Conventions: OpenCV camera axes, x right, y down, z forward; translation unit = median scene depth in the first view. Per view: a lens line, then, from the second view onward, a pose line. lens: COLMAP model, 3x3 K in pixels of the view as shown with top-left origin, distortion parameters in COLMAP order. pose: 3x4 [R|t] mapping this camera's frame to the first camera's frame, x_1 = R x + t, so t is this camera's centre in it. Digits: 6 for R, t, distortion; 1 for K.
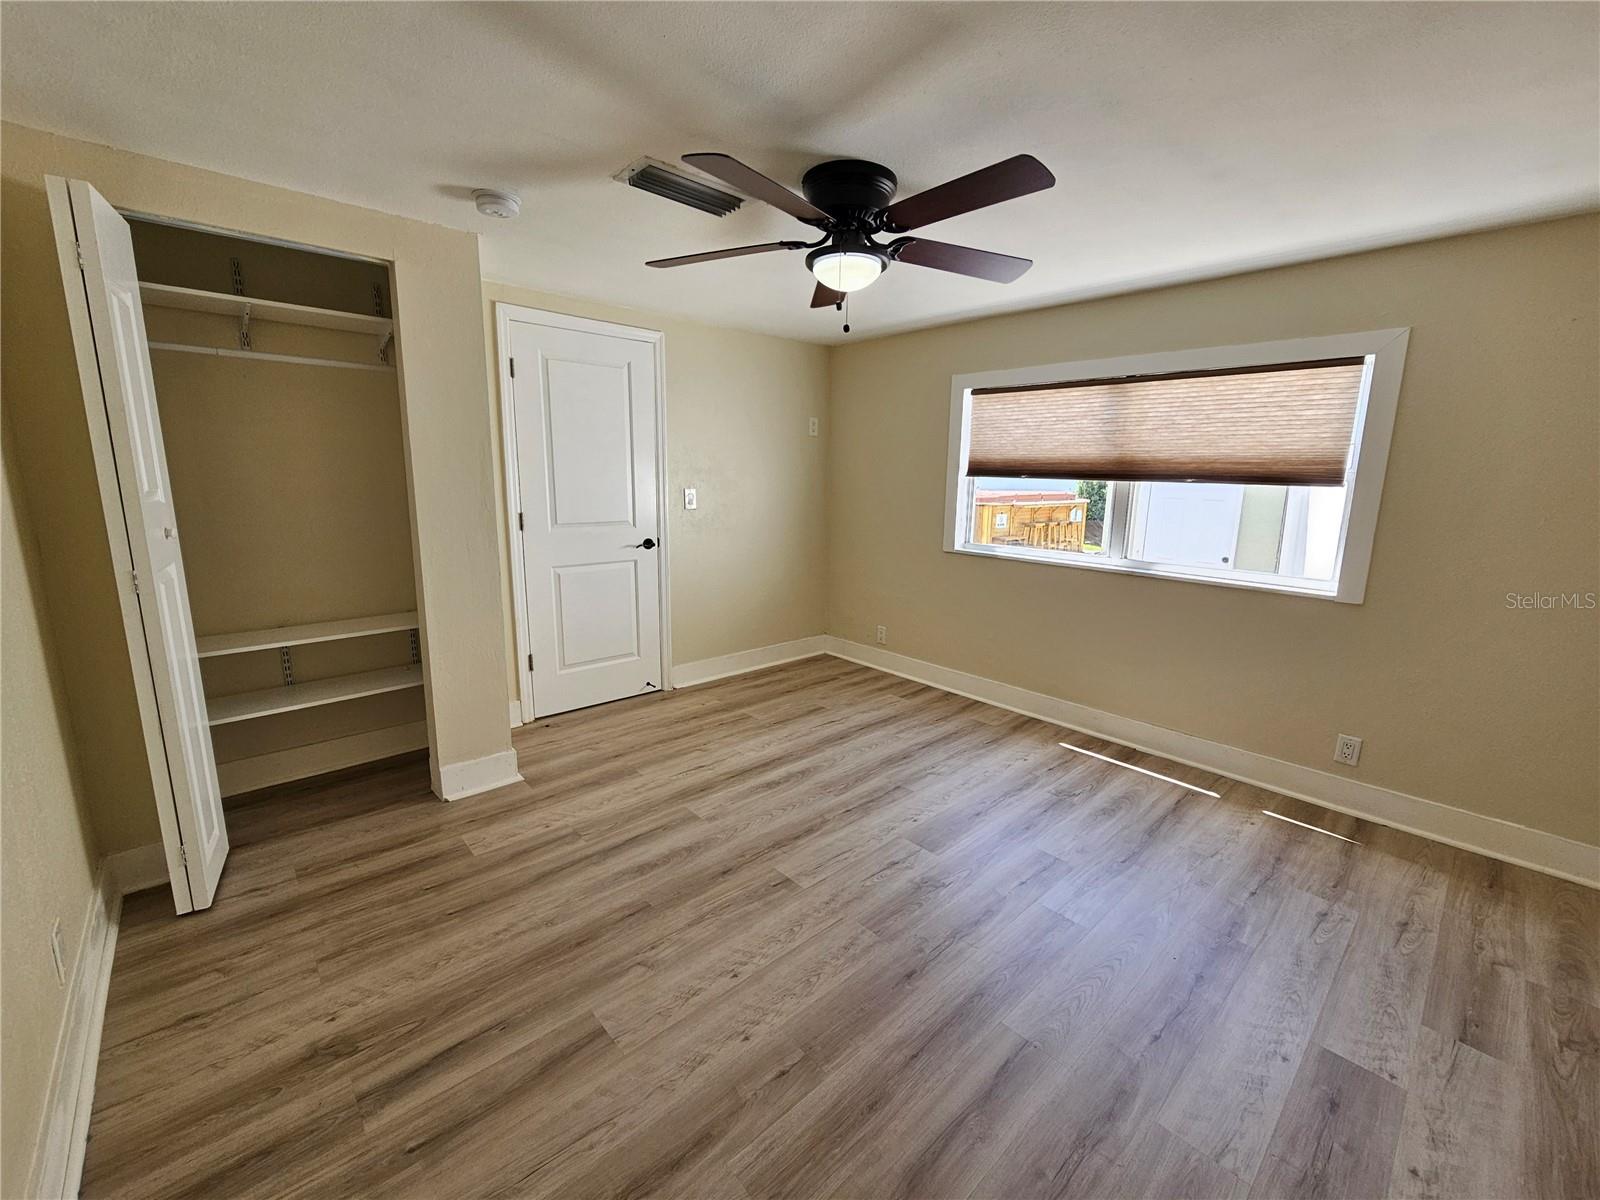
lens RADIAL K [[660.9, 0, 794.2], [0, 660.9, 597.9], [0, 0, 1]] dist [0.000843, 0.000037]
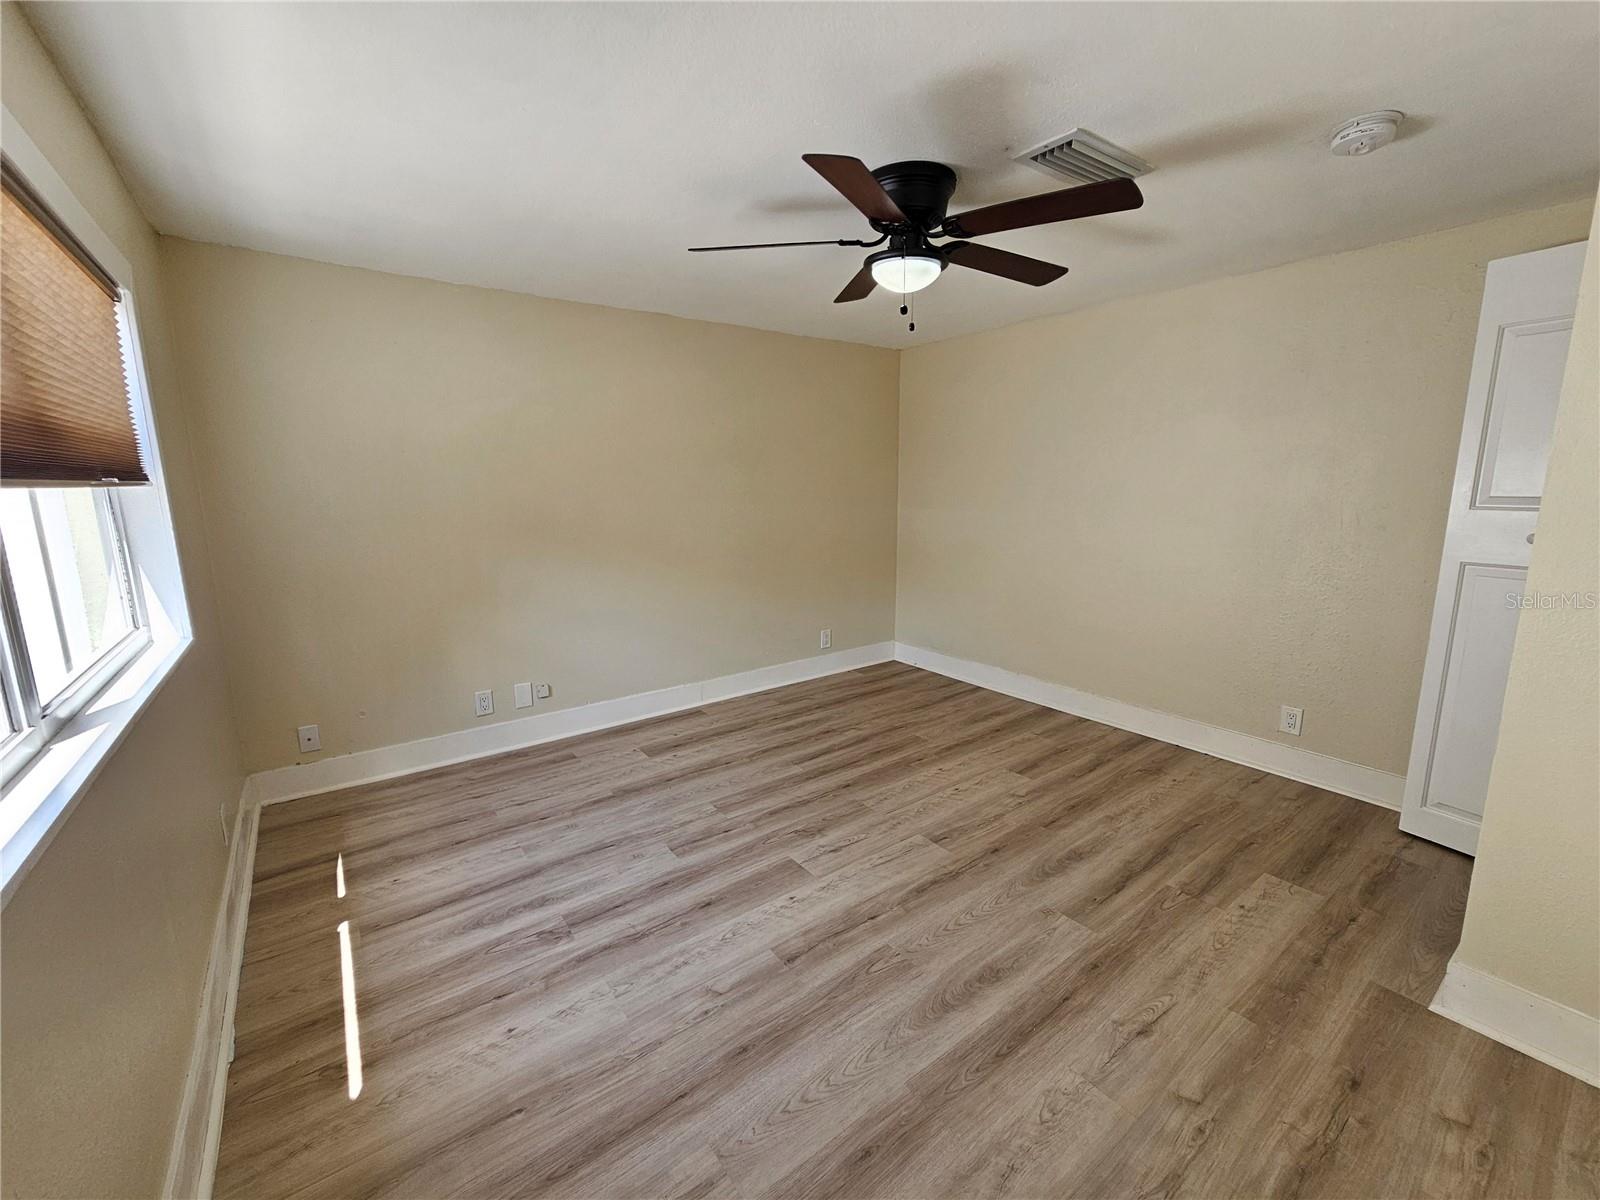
lens RADIAL K [[660.9, 0, 793.3], [0, 660.9, 600.9], [0, 0, 1]] dist [0.000843, 0.000037]
pose [[-0.994937, -0.030869, 0.095645, 0.122734], [0.006105, 0.931345, 0.364087, -0.328252], [-0.100317, 0.362827, -0.926441, 1.751825]]
